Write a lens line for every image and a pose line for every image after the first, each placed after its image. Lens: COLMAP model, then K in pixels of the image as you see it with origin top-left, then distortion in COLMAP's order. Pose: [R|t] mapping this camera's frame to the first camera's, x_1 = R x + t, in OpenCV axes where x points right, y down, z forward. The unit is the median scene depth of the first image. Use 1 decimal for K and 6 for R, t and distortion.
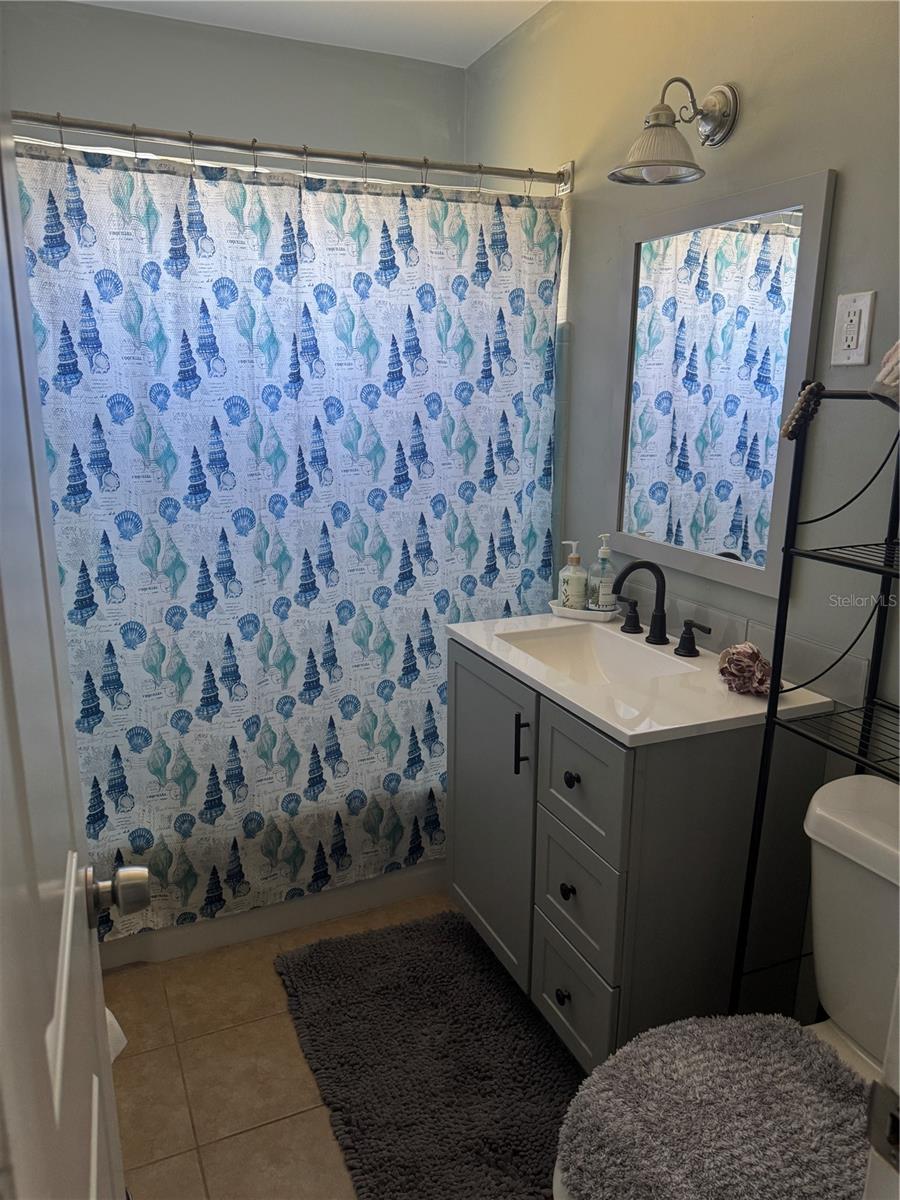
lens RADIAL K [[840.3, 0, 447.4], [0, 840.3, 601.8], [0, 0, 1]] dist [0.006967, -0.004138]
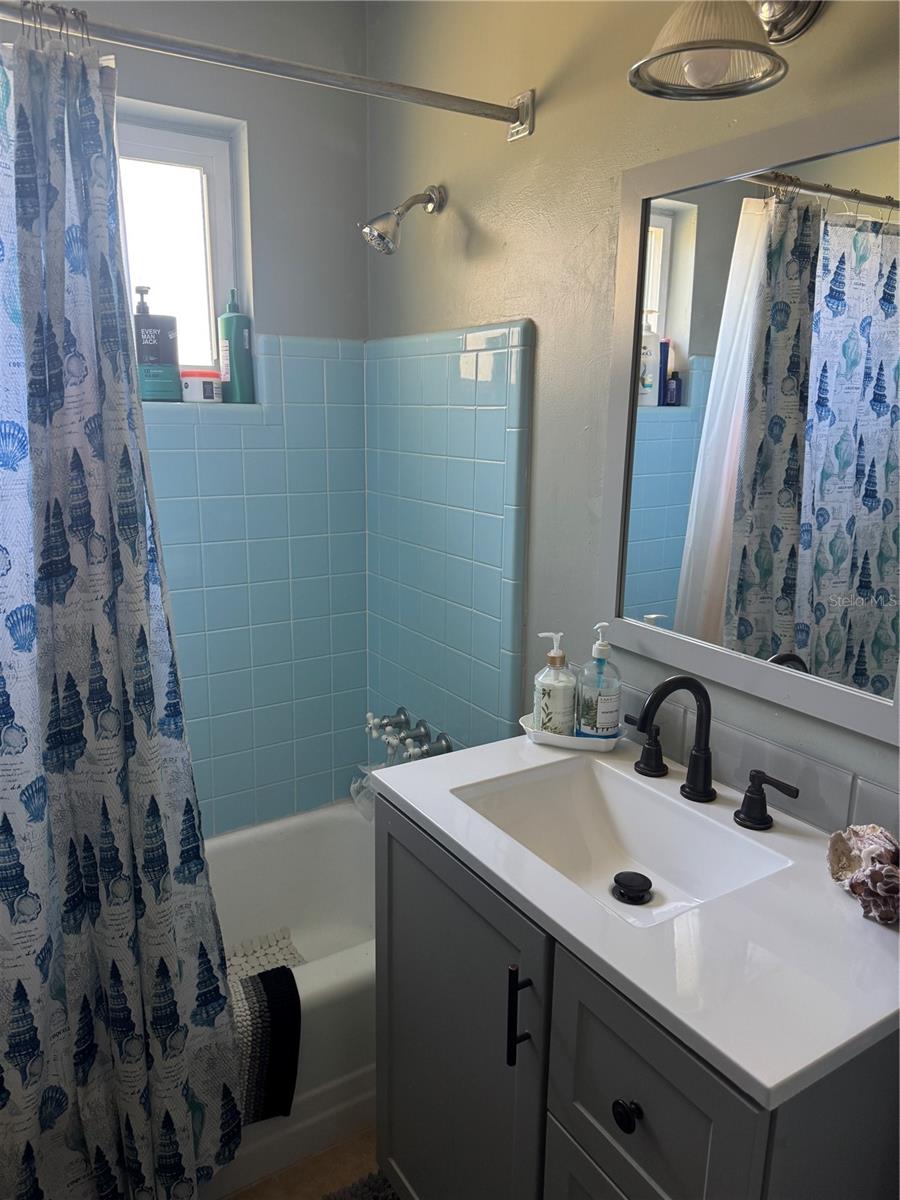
lens RADIAL K [[840.3, 0, 482.1], [0, 840.3, 606.8], [0, 0, 1]] dist [0.006967, -0.004138]
pose [[0.985356, -0.022552, 0.169010, -0.025457], [0.024527, 0.999653, -0.009609, -0.093835], [-0.168734, 0.013614, 0.985568, 0.356803]]
